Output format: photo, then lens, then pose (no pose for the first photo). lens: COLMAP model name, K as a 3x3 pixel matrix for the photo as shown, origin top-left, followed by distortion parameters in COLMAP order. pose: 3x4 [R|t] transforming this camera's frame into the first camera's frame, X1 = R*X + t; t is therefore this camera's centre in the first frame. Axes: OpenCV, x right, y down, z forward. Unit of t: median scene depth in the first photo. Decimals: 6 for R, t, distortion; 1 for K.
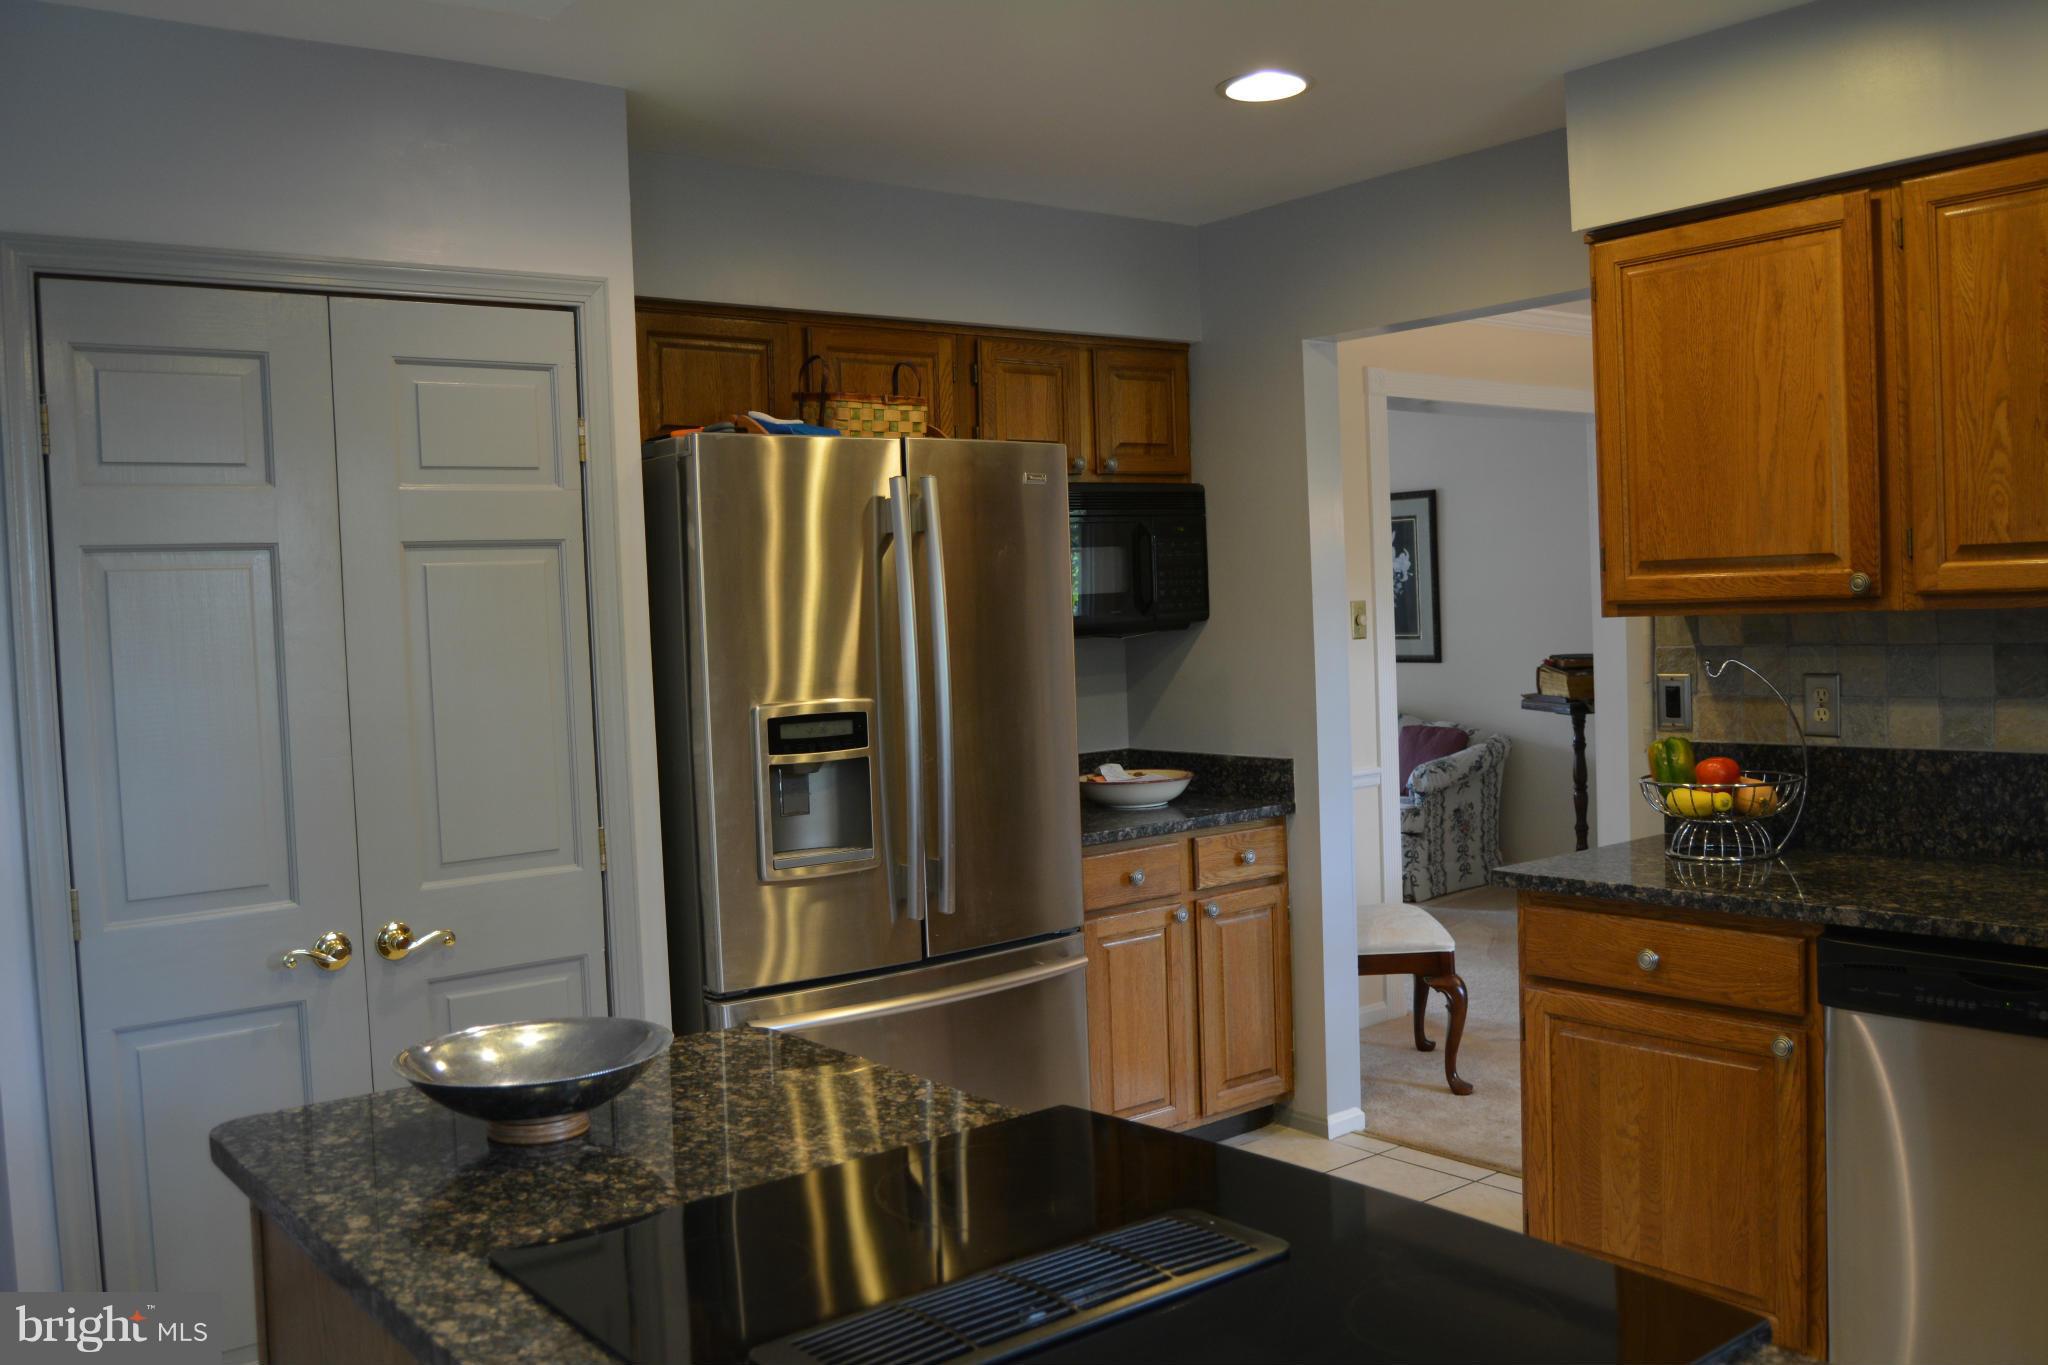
lens RADIAL K [[1732.9, 0, 1024.0], [0, 1732.9, 682.5], [0, 0, 1]] dist [-0.070289, -0.002724]
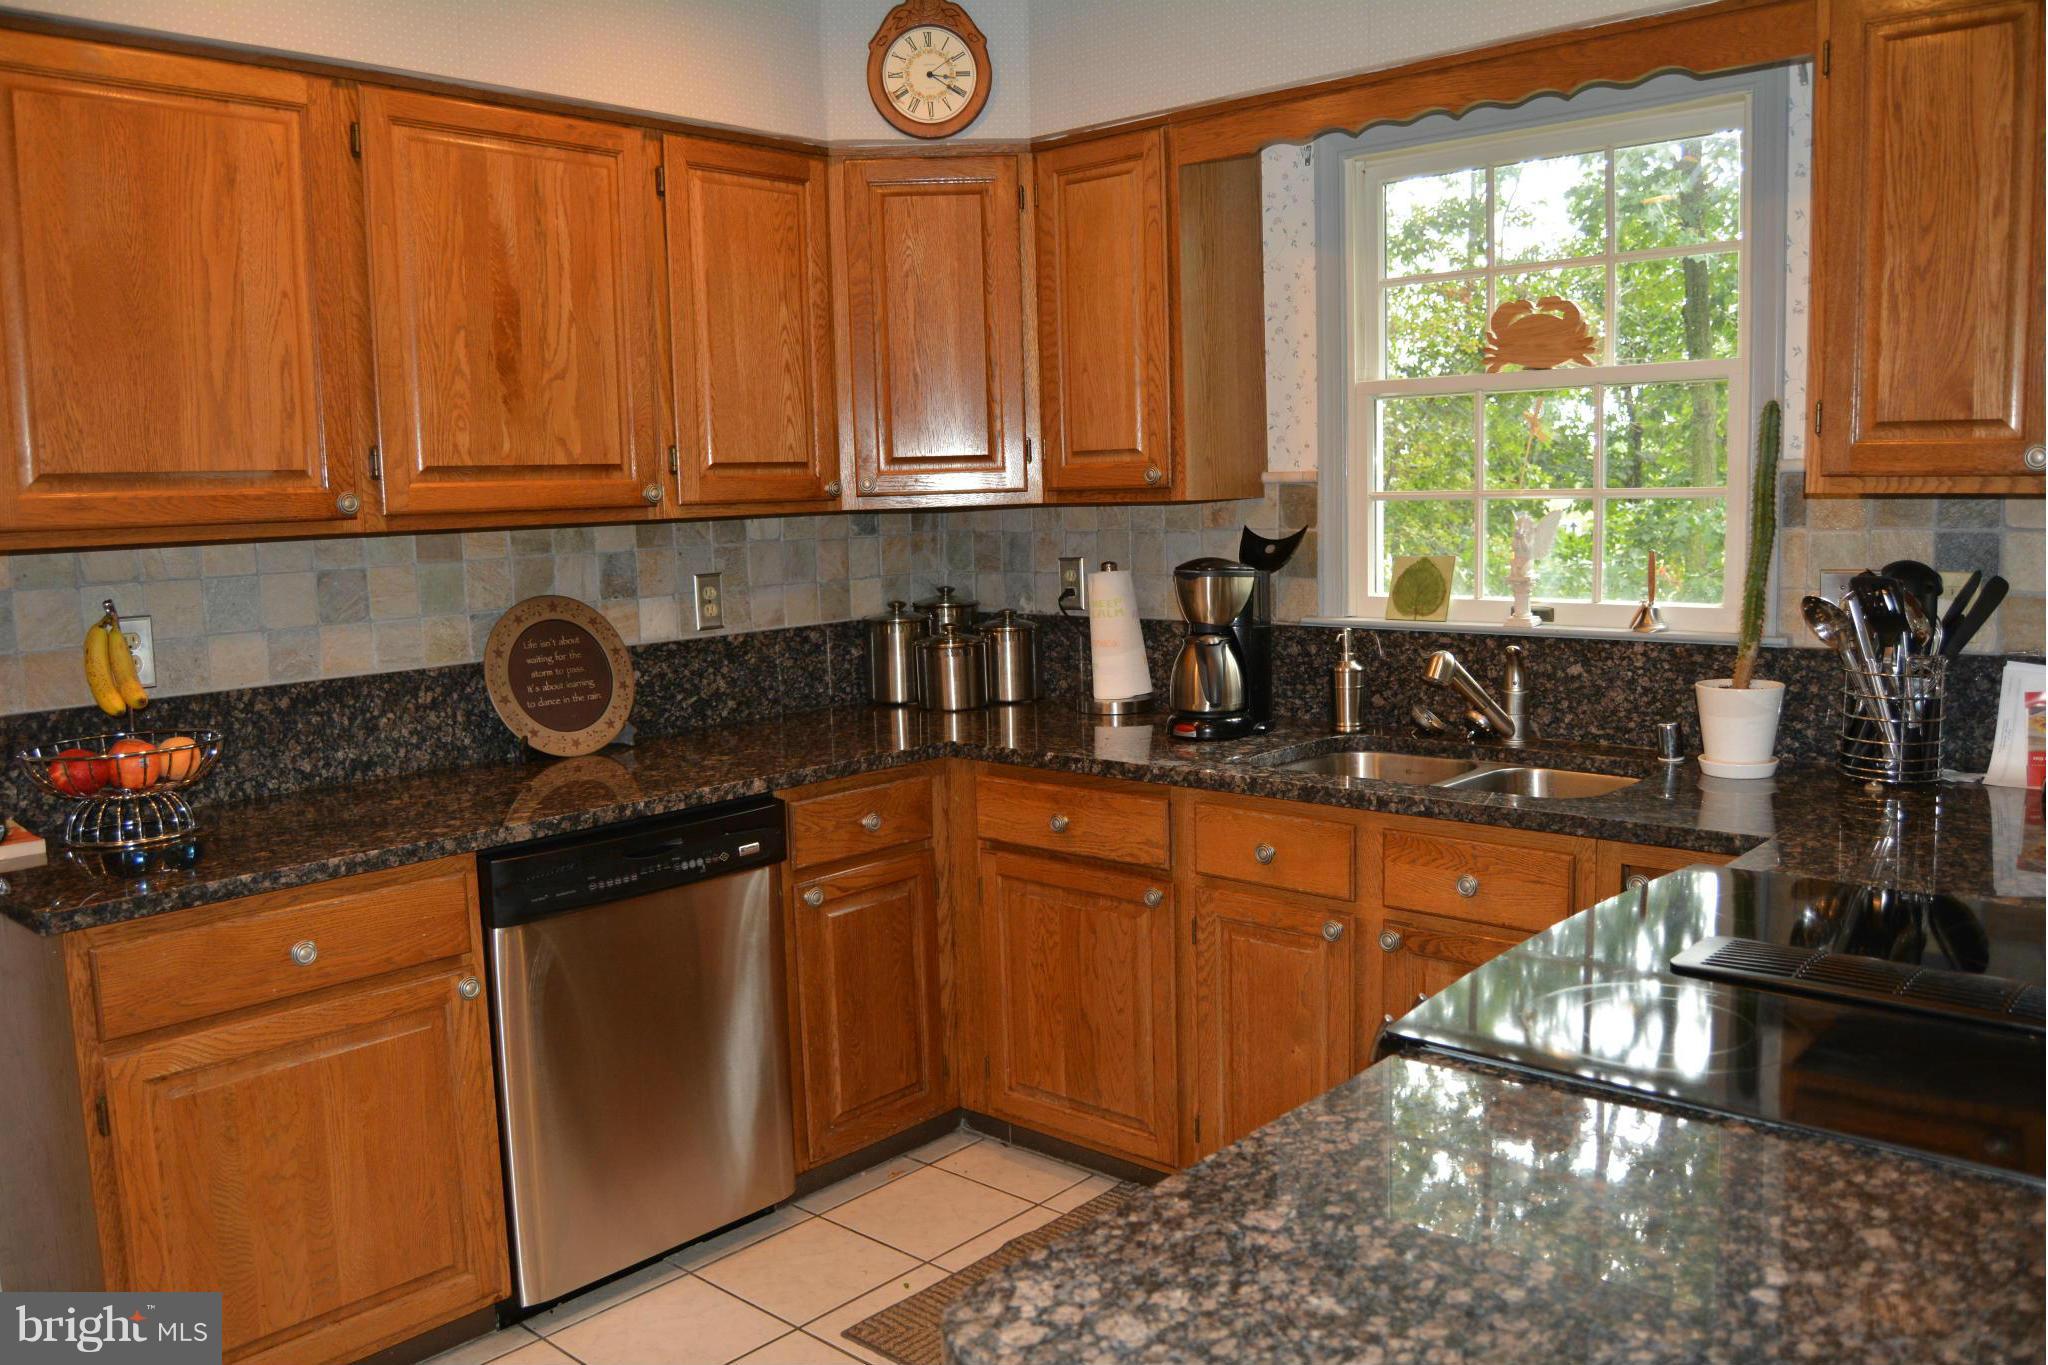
lens RADIAL K [[1595.5, 0, 1024.2], [0, 1595.5, 706.5], [0, 0, 1]] dist [-0.071471, -0.000536]
pose [[-0.167025, -0.088010, 0.982017, -0.412288], [0.074220, 0.992060, 0.101534, -0.006887], [-0.983155, 0.089844, -0.159166, 0.742867]]
